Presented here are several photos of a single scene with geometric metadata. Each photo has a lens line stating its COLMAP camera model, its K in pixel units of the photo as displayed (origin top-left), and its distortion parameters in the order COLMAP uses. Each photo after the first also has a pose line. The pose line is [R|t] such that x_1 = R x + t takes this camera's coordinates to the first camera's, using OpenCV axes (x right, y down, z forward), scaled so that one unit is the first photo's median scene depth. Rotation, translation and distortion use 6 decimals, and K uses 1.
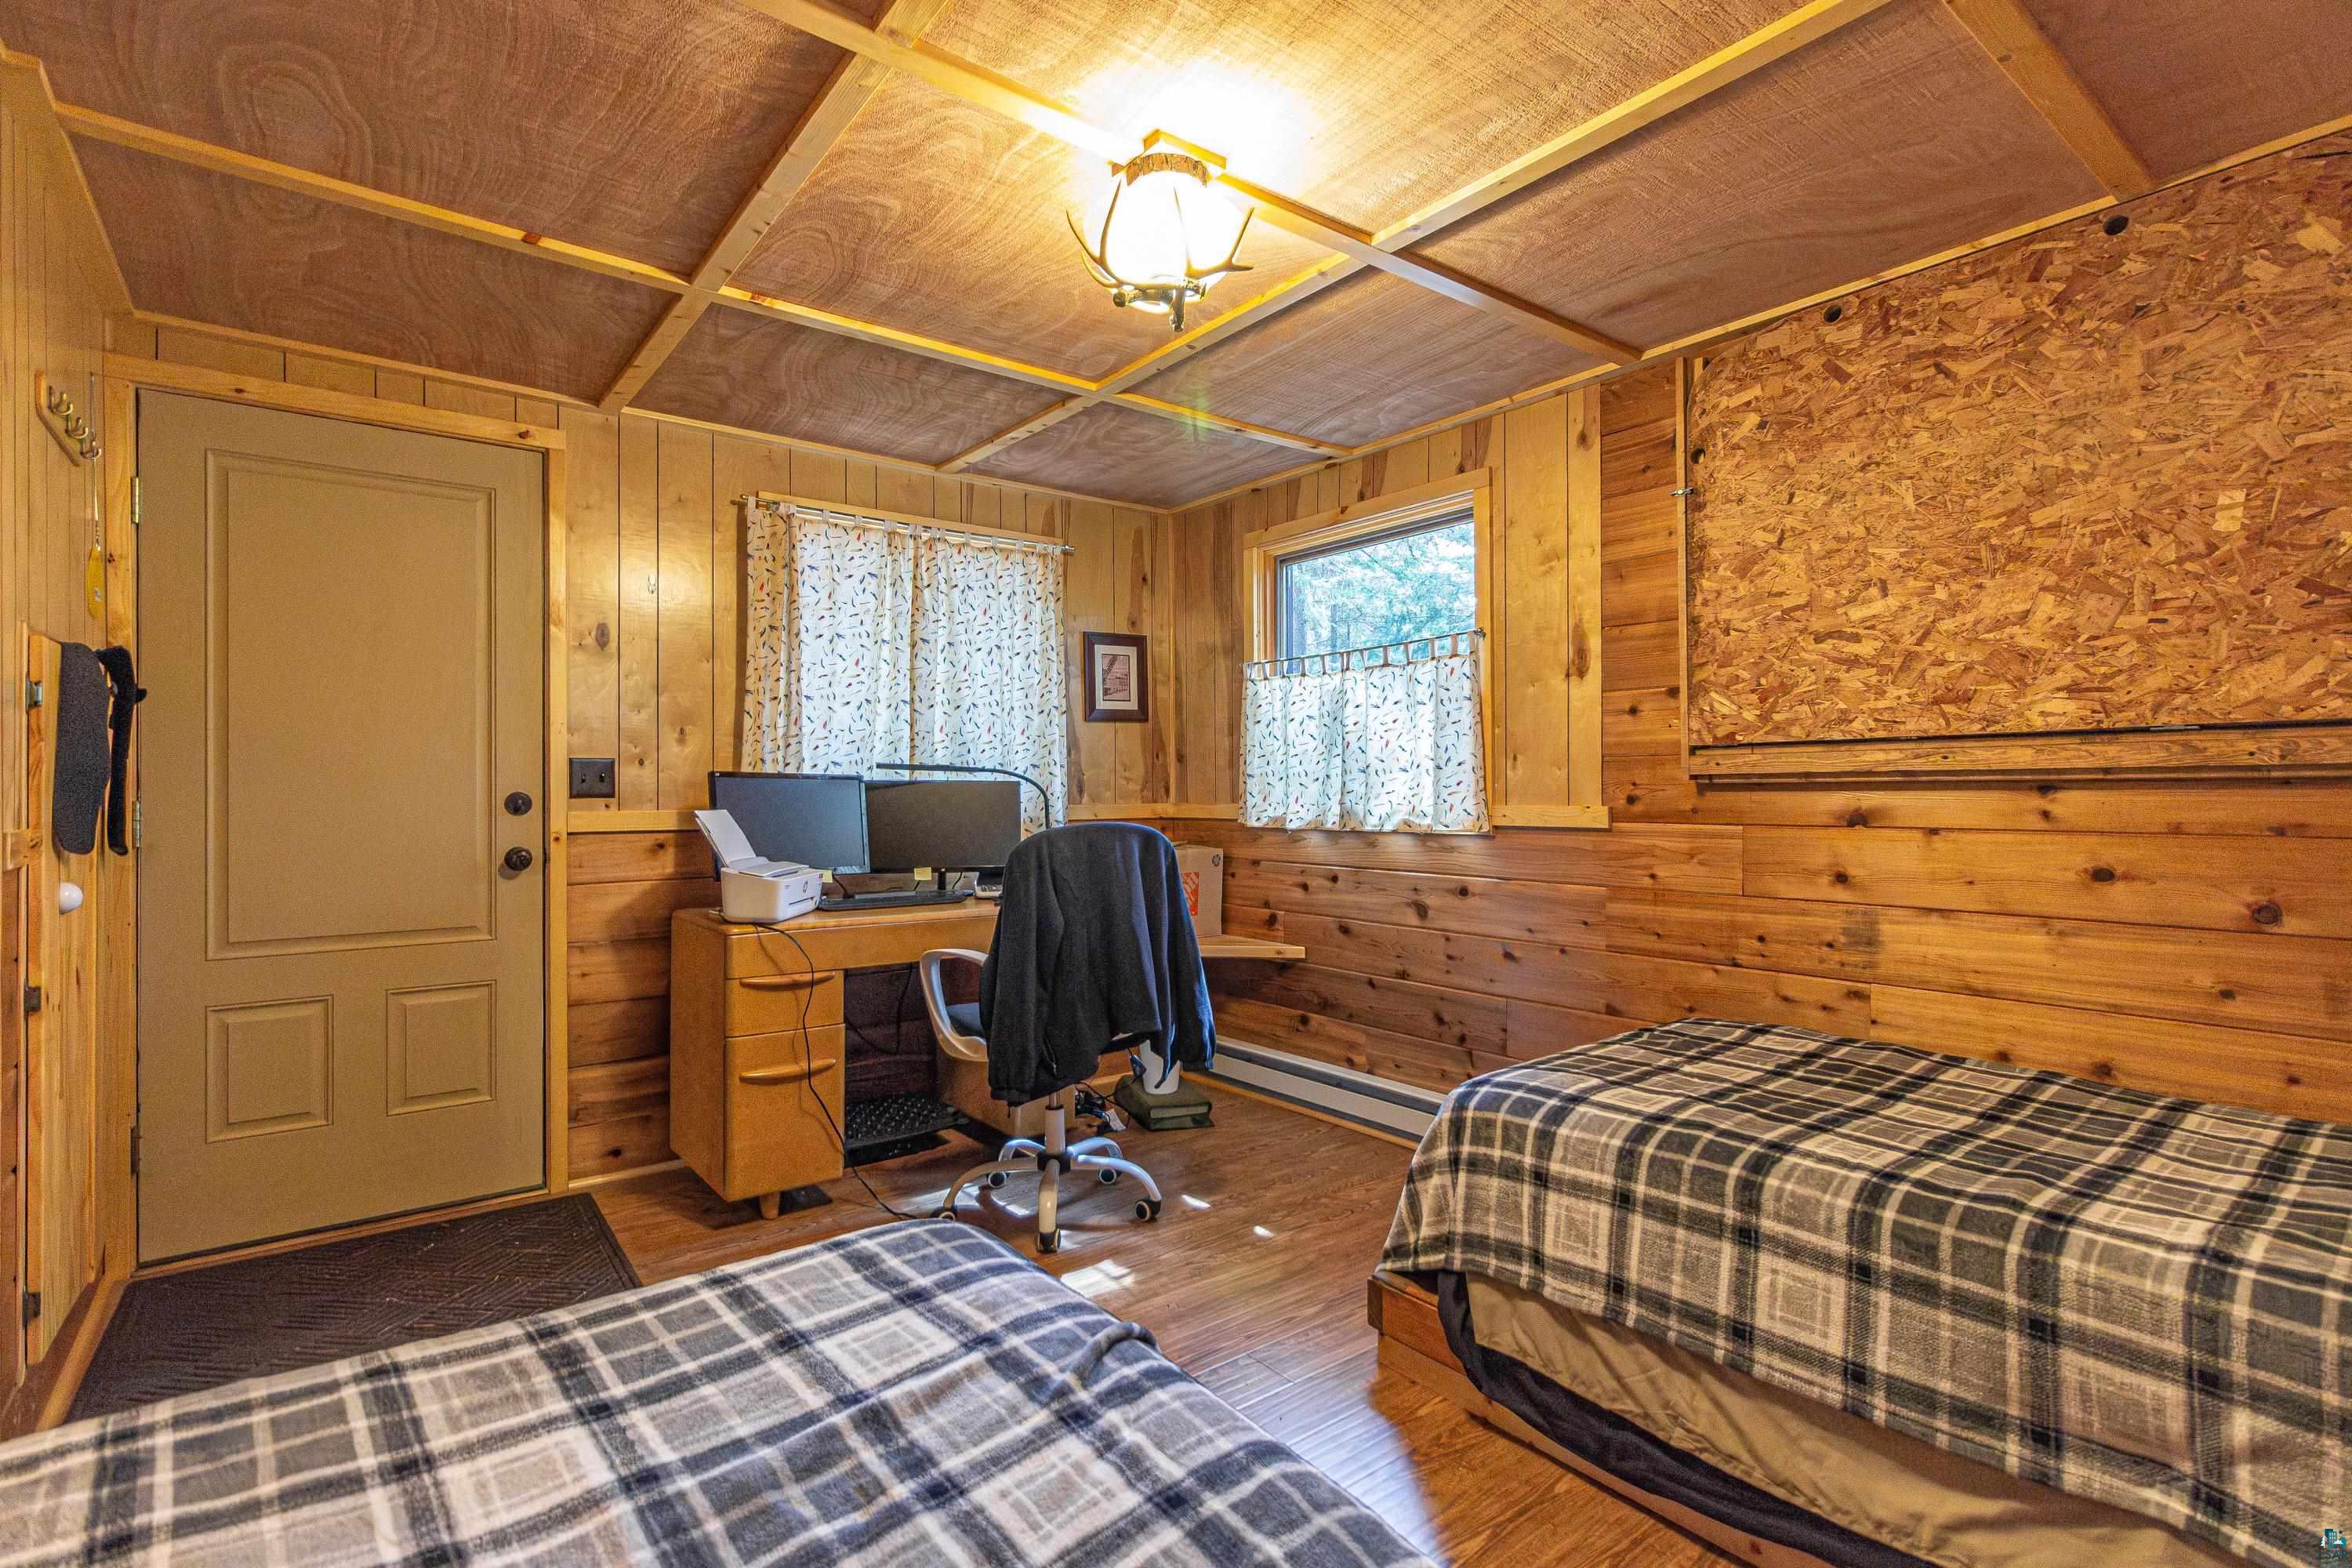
lens RADIAL K [[1111.4, 0, 1194.2], [0, 1111.4, 788.7], [0, 0, 1]] dist [0.000637, -0.000168]
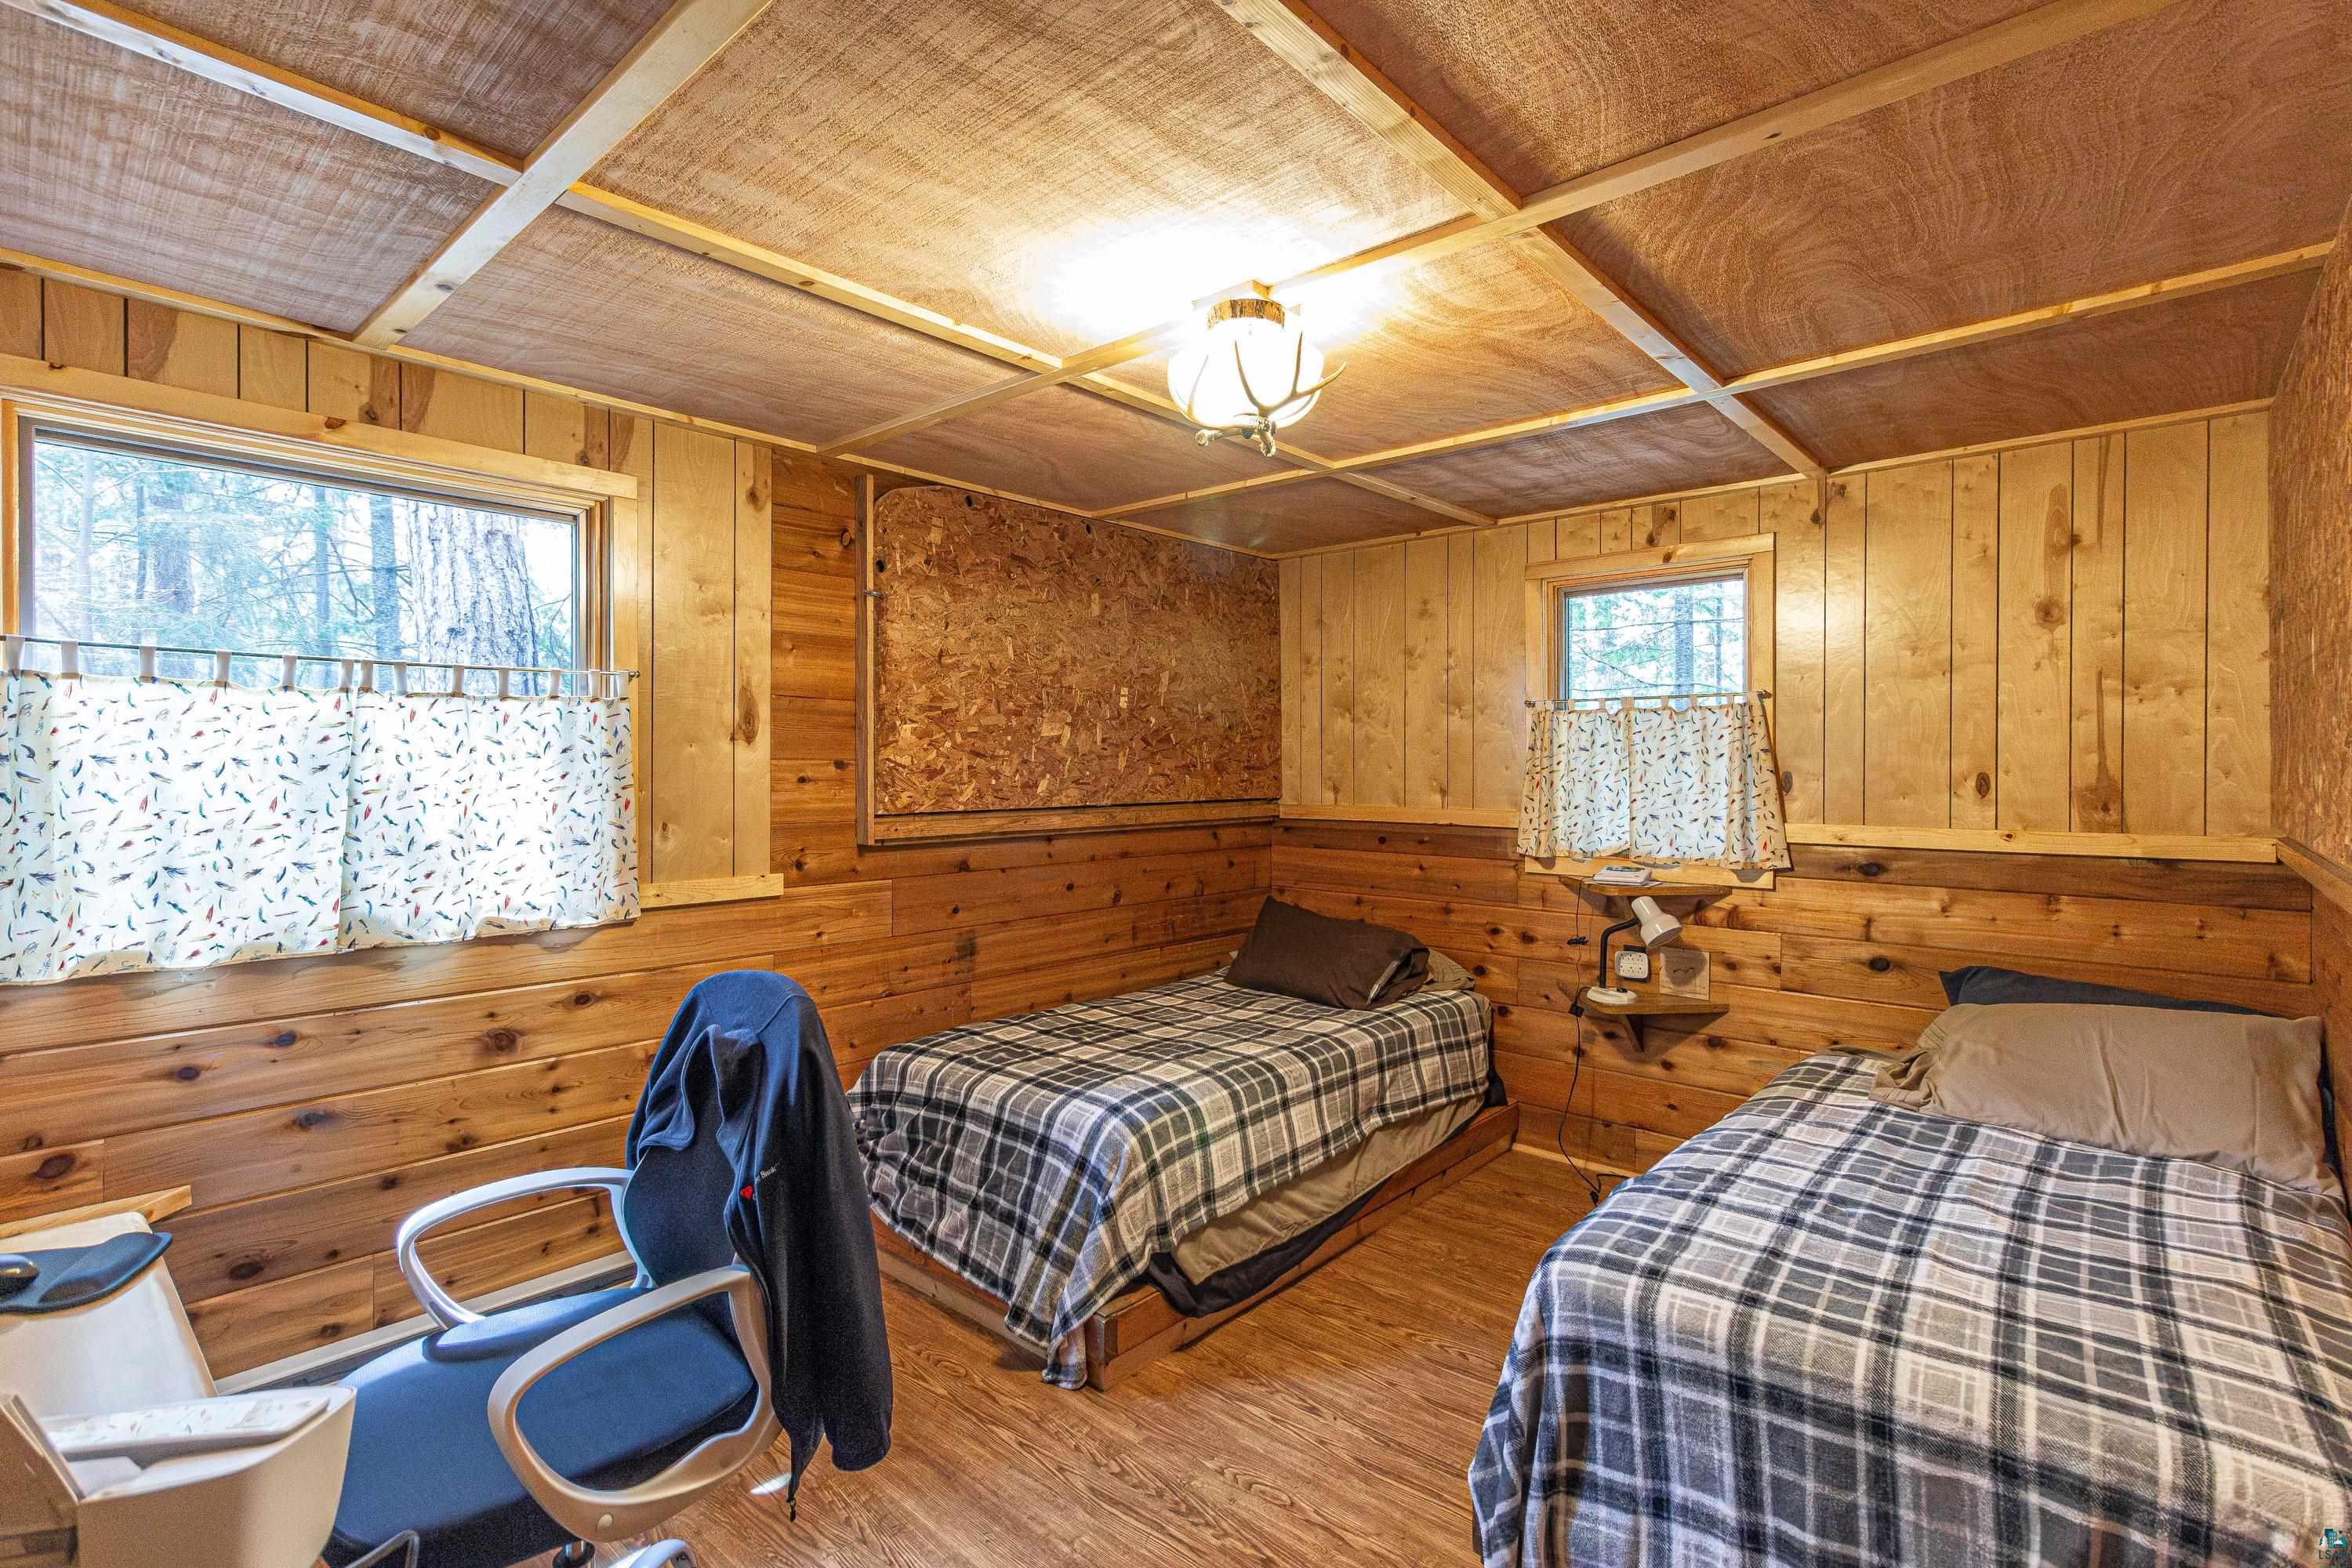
lens RADIAL K [[1111.4, 0, 1192.3], [0, 1111.4, 769.1], [0, 0, 1]] dist [0.000637, -0.000168]
pose [[-0.190273, -0.001782, 0.981730, -0.761581], [-0.002787, 0.999995, 0.001275, -0.089427], [-0.981727, -0.002493, -0.190277, 0.907865]]
